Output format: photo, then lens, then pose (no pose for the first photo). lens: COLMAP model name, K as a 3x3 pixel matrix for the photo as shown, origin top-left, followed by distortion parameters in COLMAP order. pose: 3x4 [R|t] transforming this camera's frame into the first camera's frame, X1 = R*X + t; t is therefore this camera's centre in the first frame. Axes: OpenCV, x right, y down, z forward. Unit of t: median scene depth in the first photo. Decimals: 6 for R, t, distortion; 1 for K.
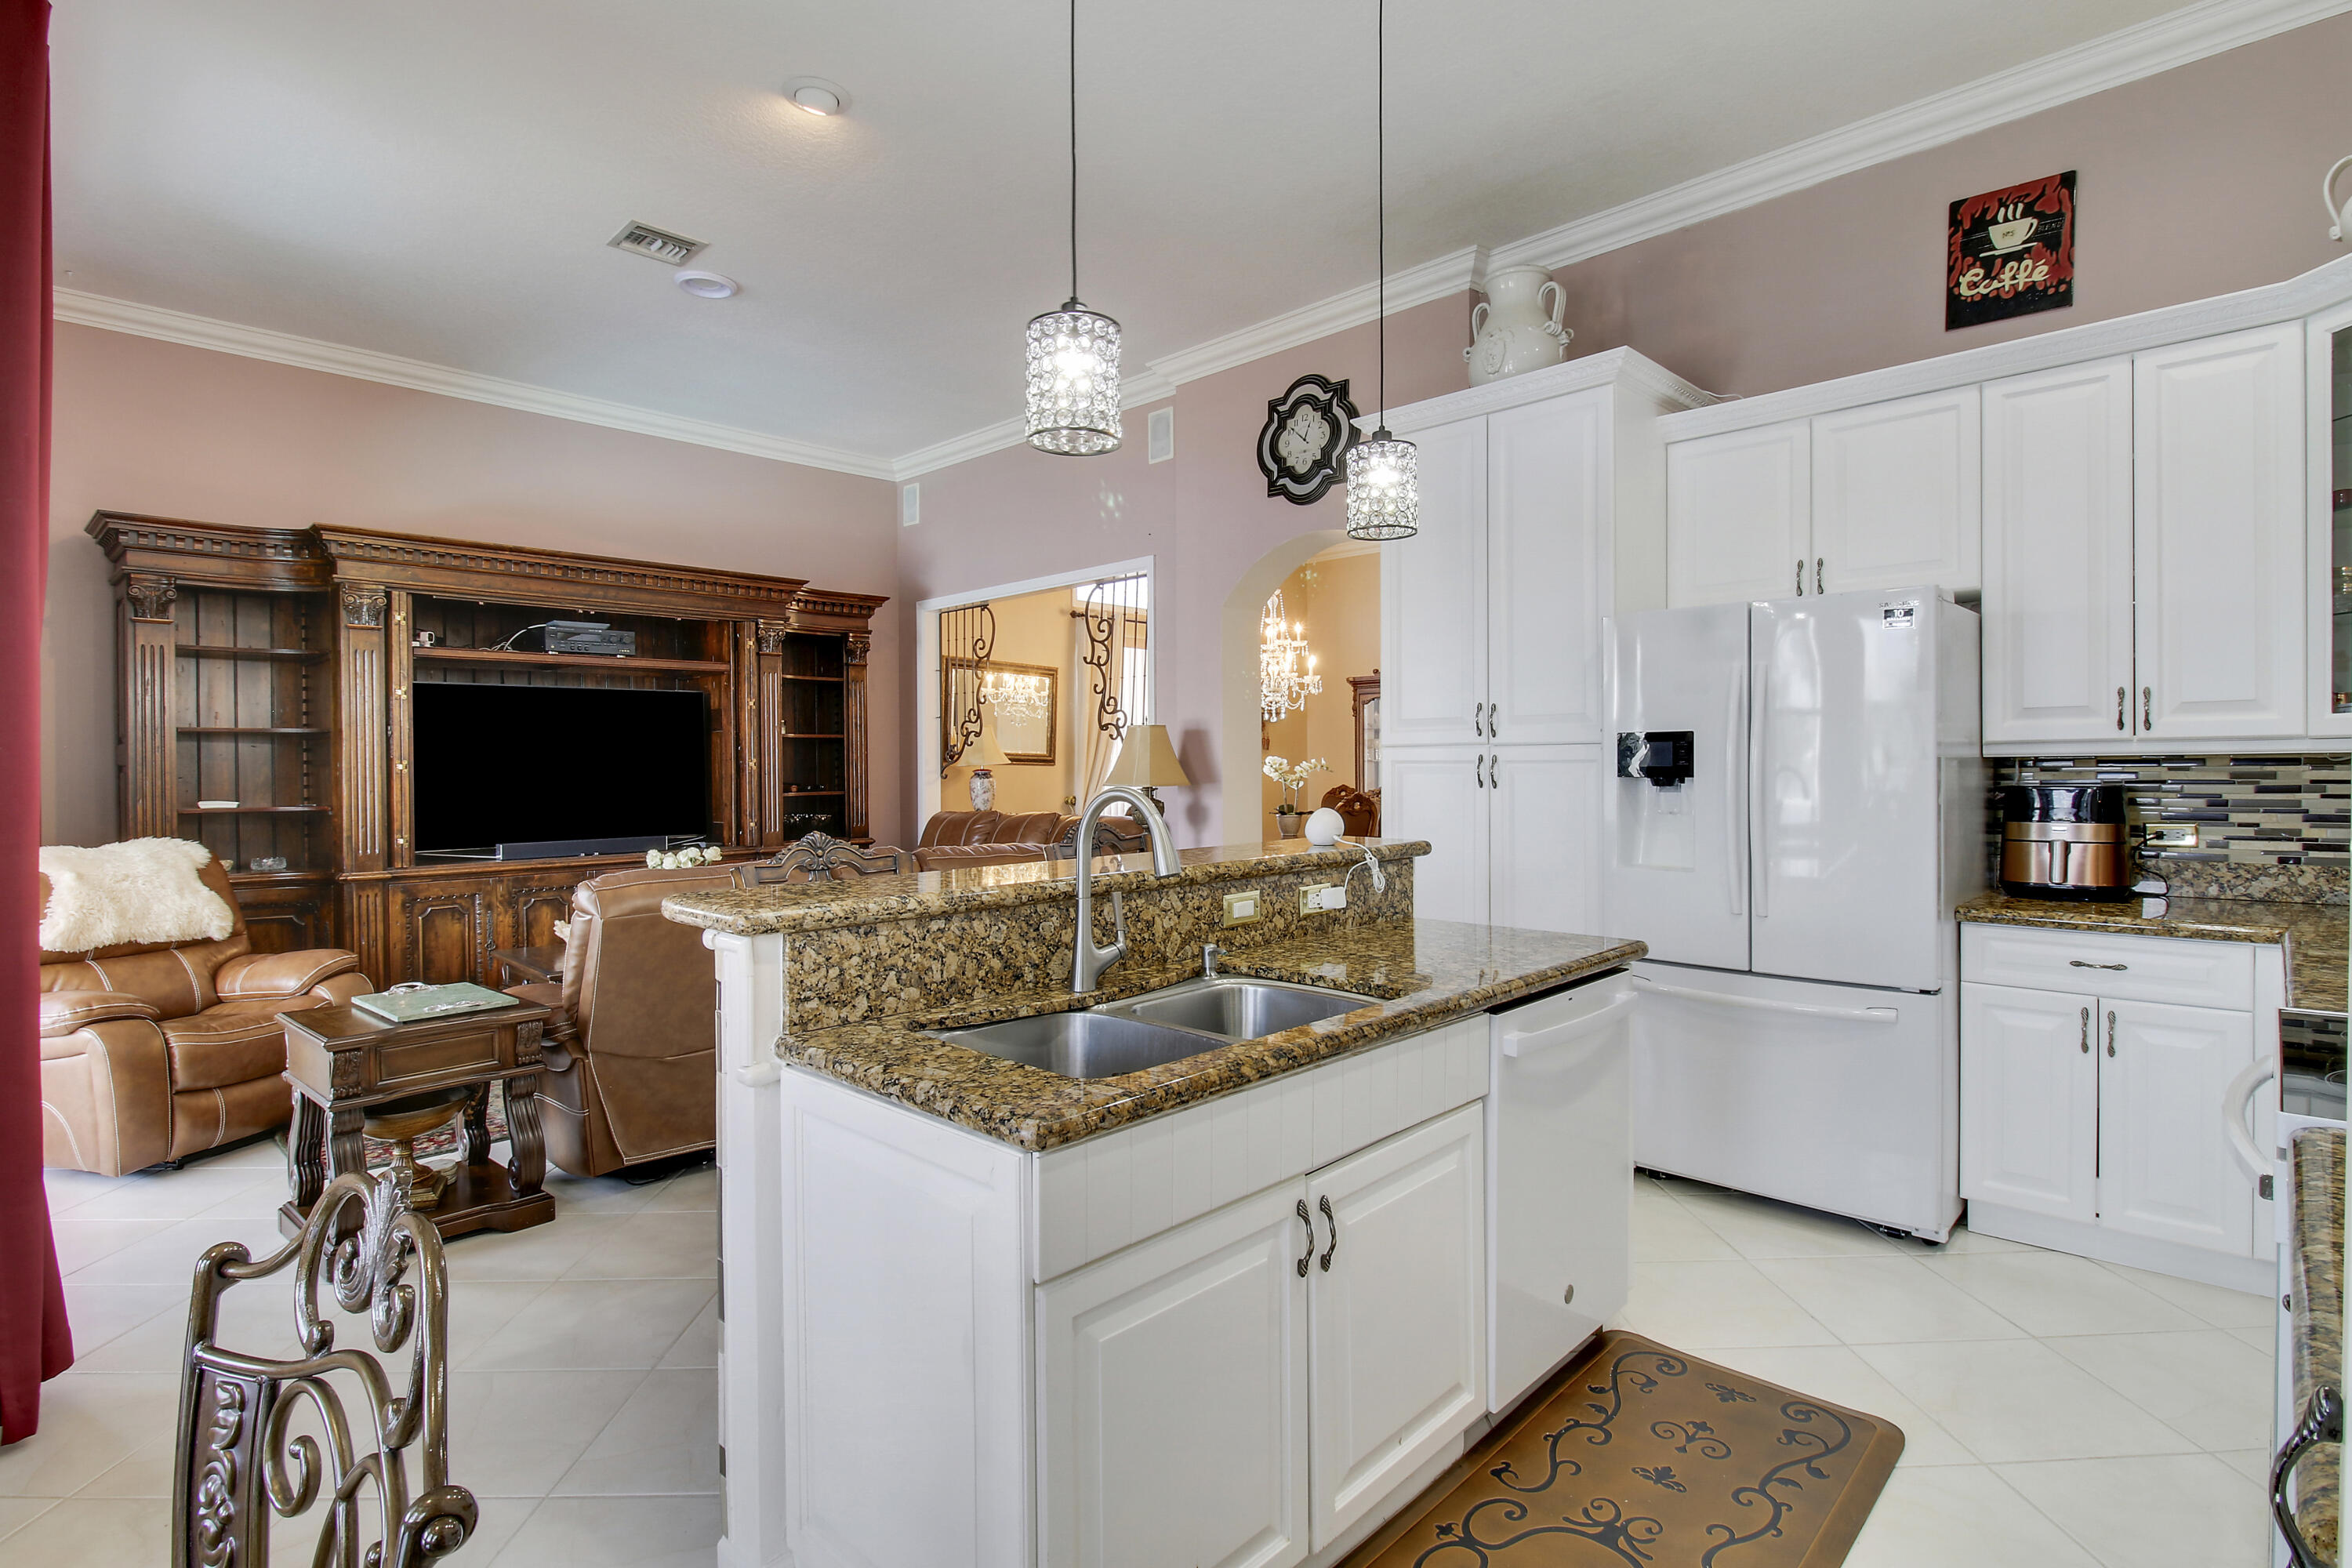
lens RADIAL K [[1130.4, 0, 1179.5], [0, 1130.4, 763.3], [0, 0, 1]] dist [0.001025, -0.015200]
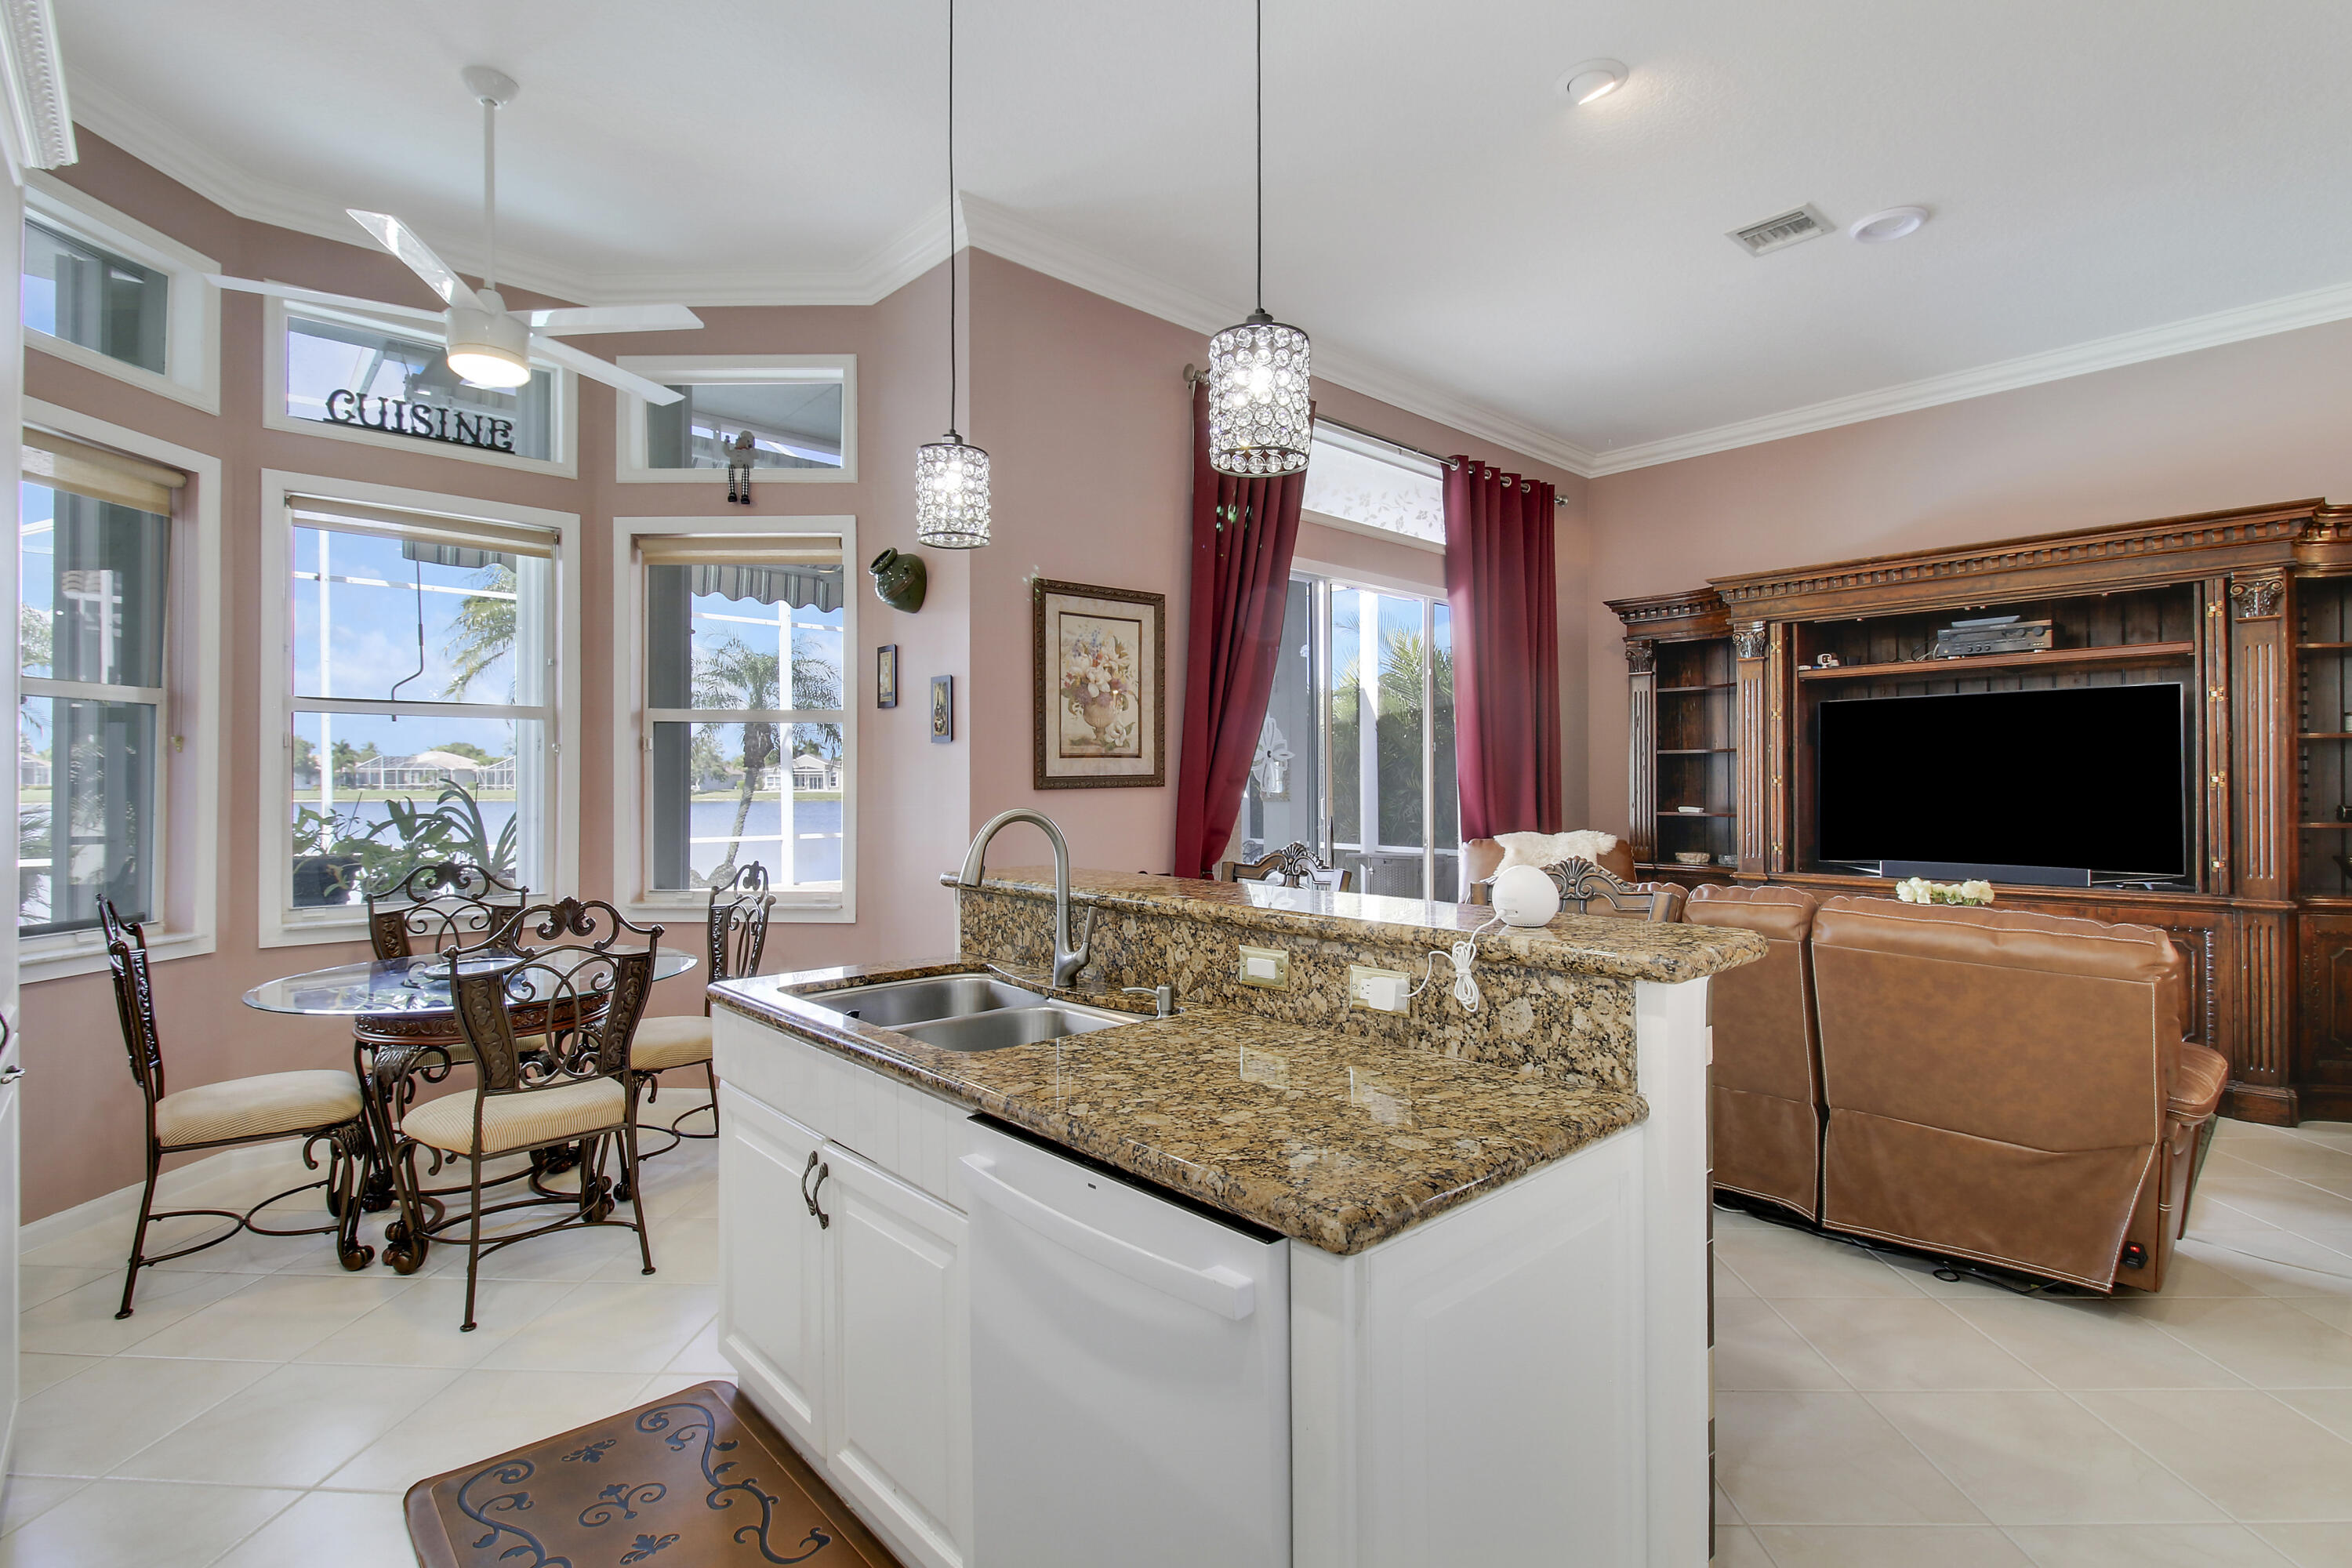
lens RADIAL K [[1075.2, 0, 1180.3], [0, 1075.2, 776.0], [0, 0, 1]] dist [0.001396, -0.010767]
pose [[-0.074163, -0.000681, -0.997246, 0.422985], [0.006309, 0.999979, -0.001152, -0.004800], [0.997226, -0.006377, -0.074157, 0.504795]]
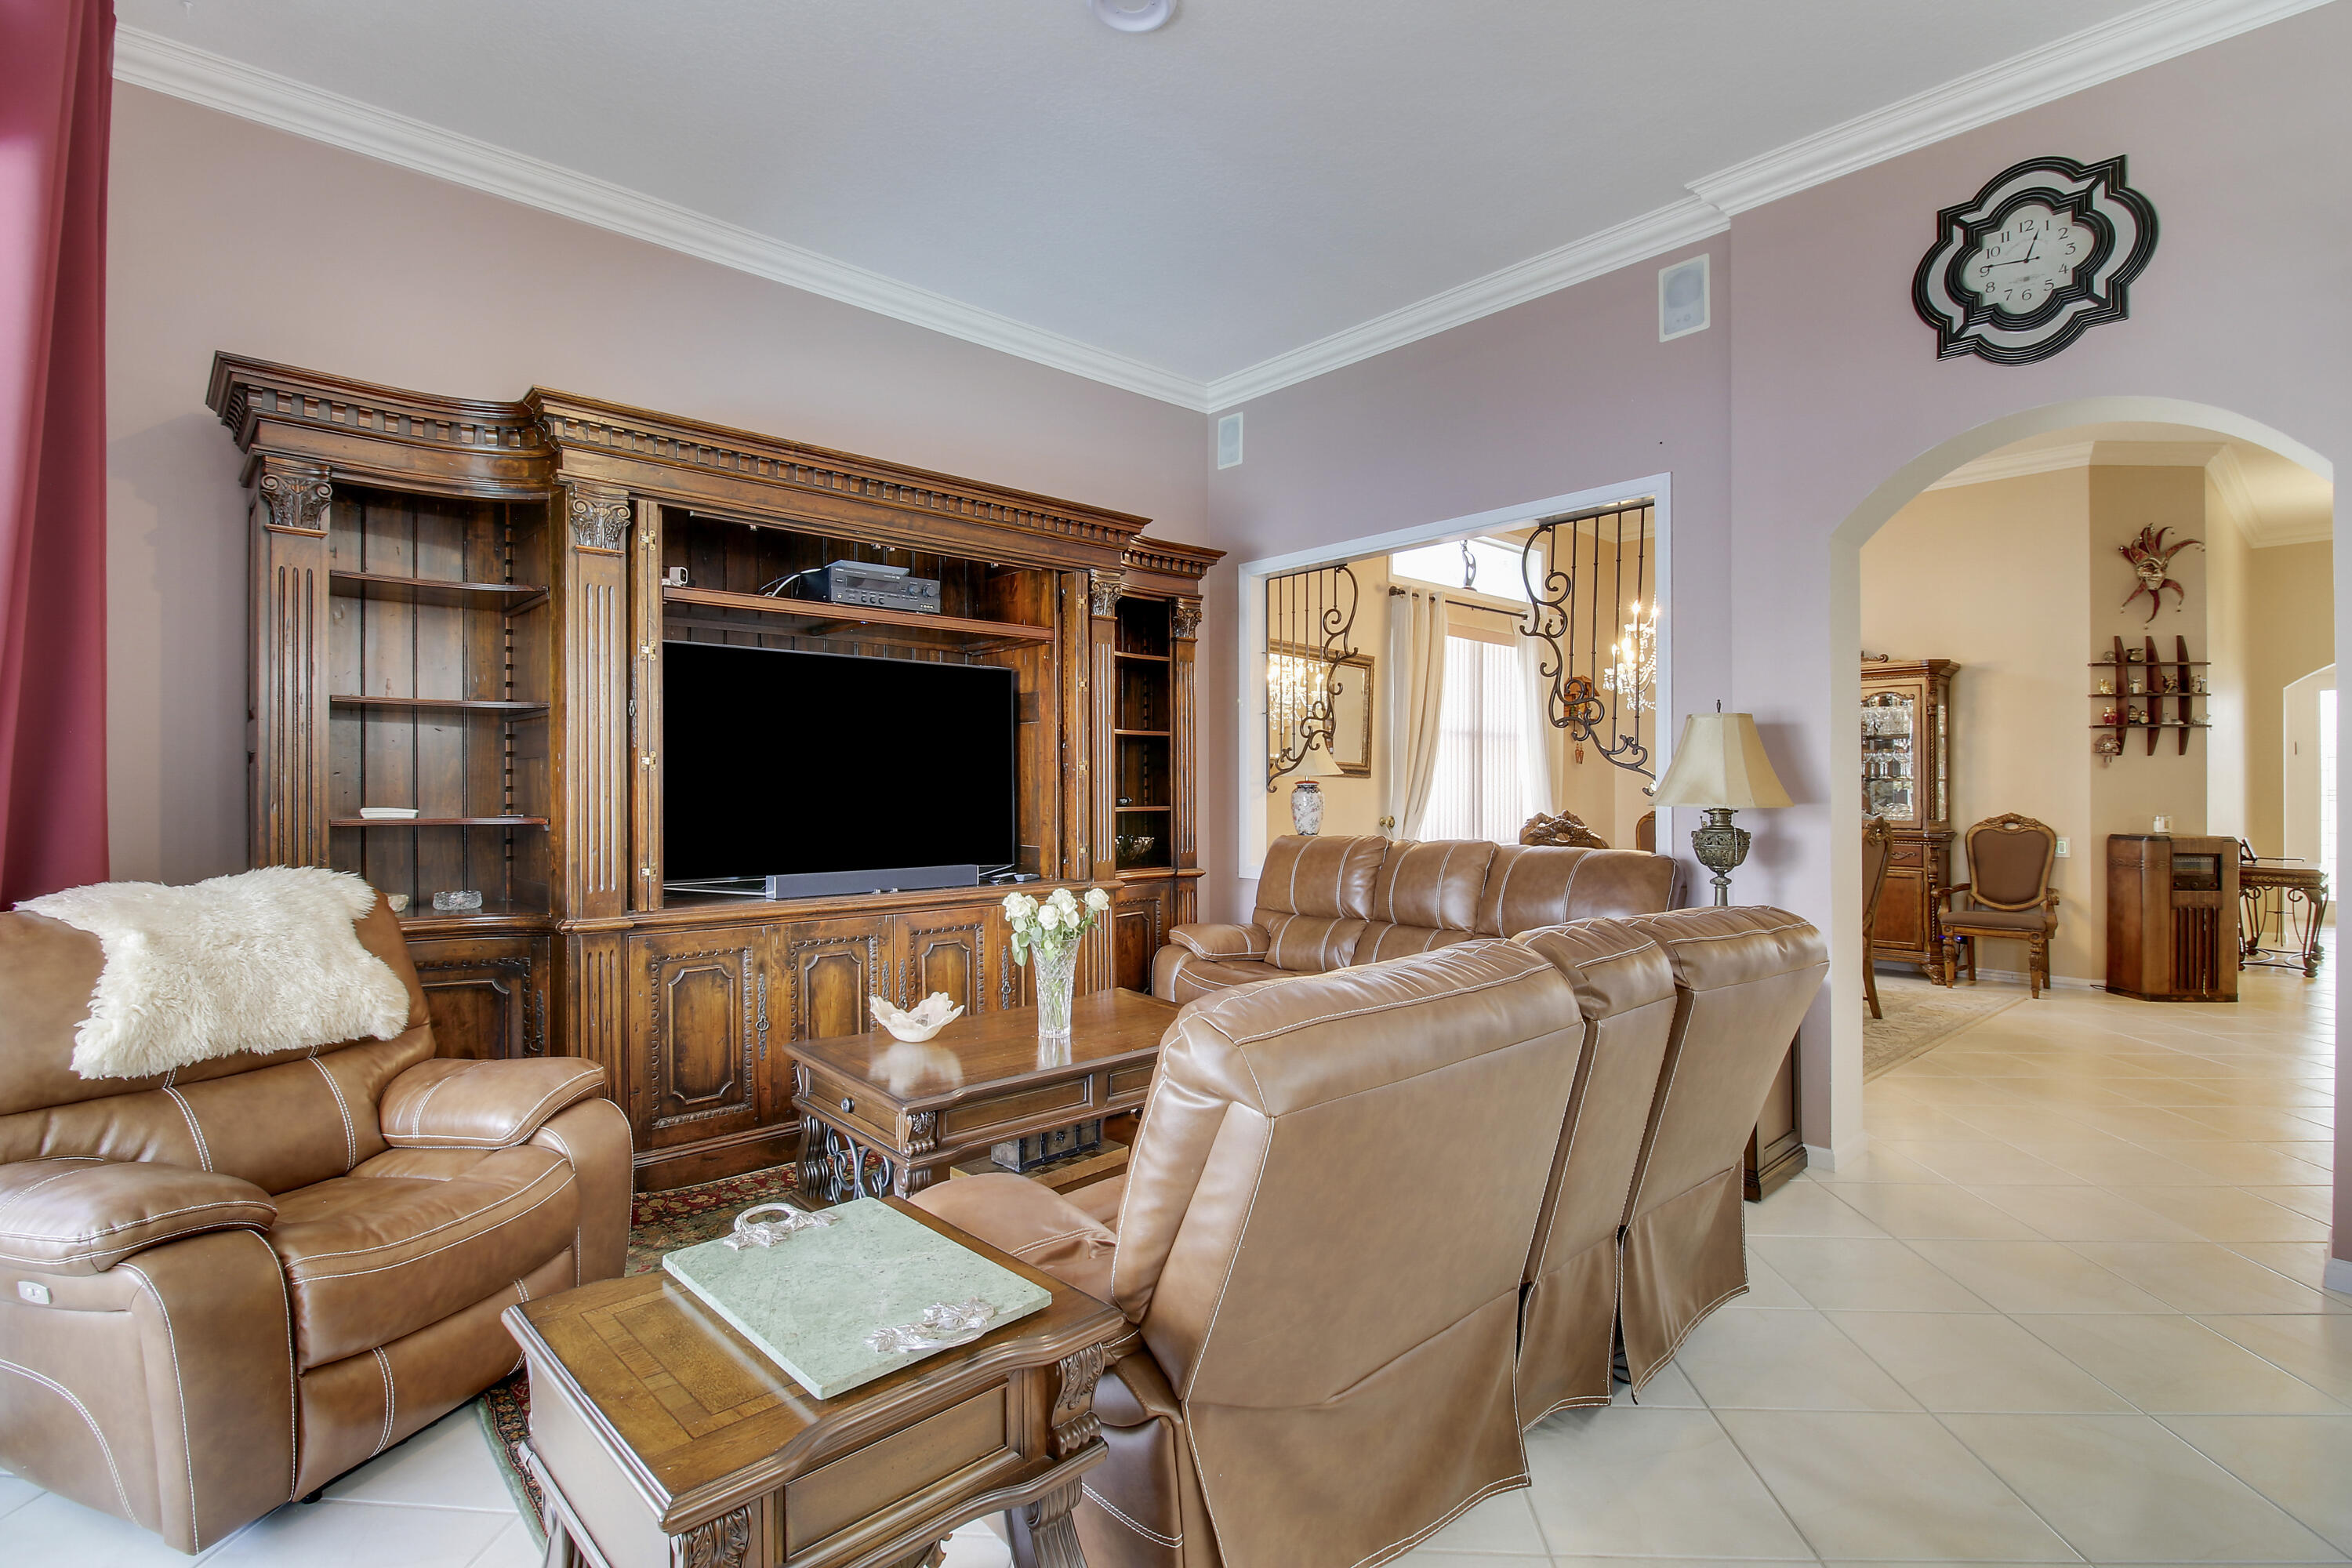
lens RADIAL K [[1091.6, 0, 1176.0], [0, 1091.6, 784.0], [0, 0, 1]] dist [0.000686, -0.015121]
pose [[0.996356, 0.013759, -0.084179, -0.328618], [-0.013581, 0.999904, 0.002695, 0.010965], [0.084208, -0.001542, 0.996447, 0.386060]]
